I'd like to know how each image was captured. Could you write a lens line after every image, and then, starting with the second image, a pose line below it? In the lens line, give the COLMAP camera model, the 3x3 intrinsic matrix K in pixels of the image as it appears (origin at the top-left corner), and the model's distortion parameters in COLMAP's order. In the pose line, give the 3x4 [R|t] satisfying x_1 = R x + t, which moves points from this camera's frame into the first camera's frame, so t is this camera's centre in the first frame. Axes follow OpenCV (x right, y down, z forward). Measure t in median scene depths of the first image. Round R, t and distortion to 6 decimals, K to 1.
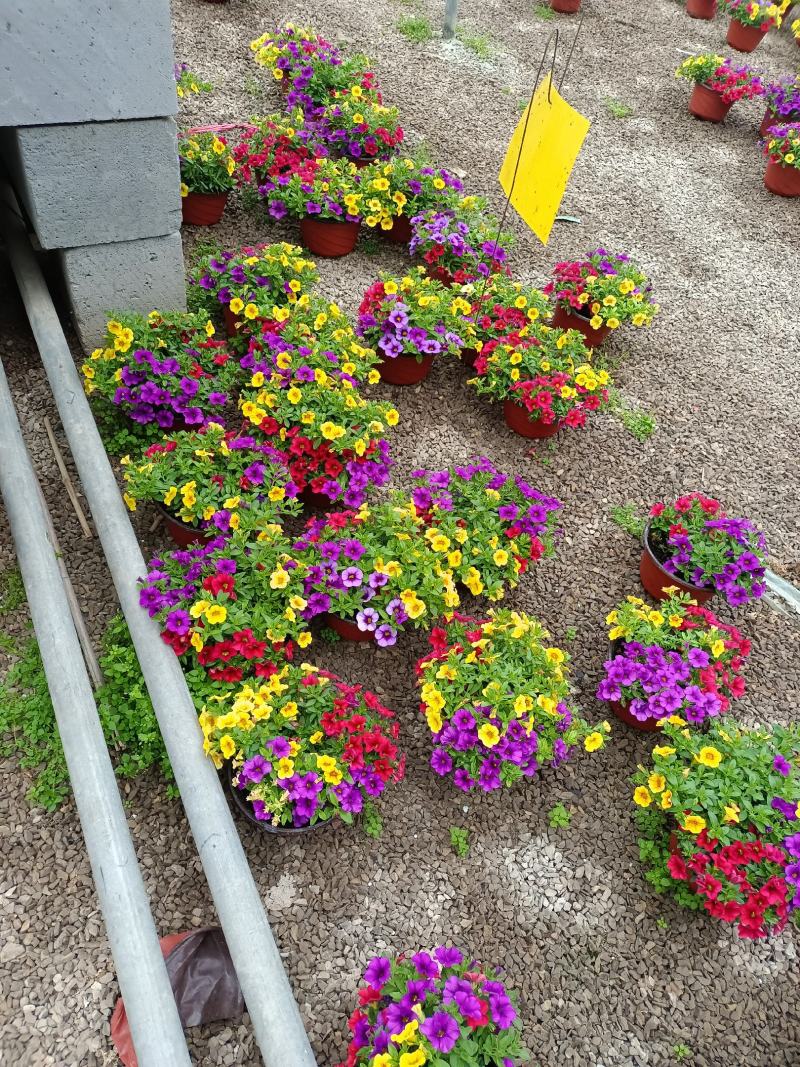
lens RADIAL K [[757.1, 0, 394.5], [0, 757.1, 527.2], [0, 0, 1]] dist [0.008106, -0.000945]
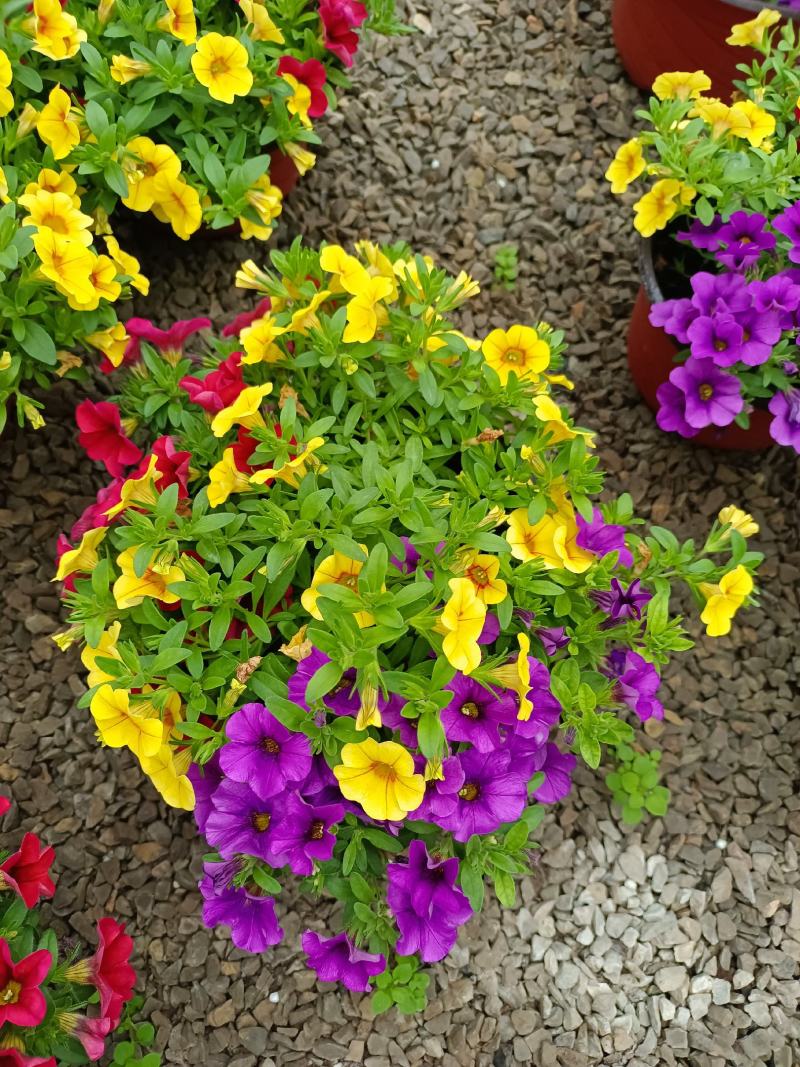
lens RADIAL K [[757.1, 0, 394.5], [0, 757.1, 527.2], [0, 0, 1]] dist [0.008106, -0.000945]
pose [[0.929628, -0.362112, 0.068316, 0.123955], [0.305537, 0.861069, 0.406457, 0.094426], [-0.206008, -0.356980, 0.911112, 0.706584]]
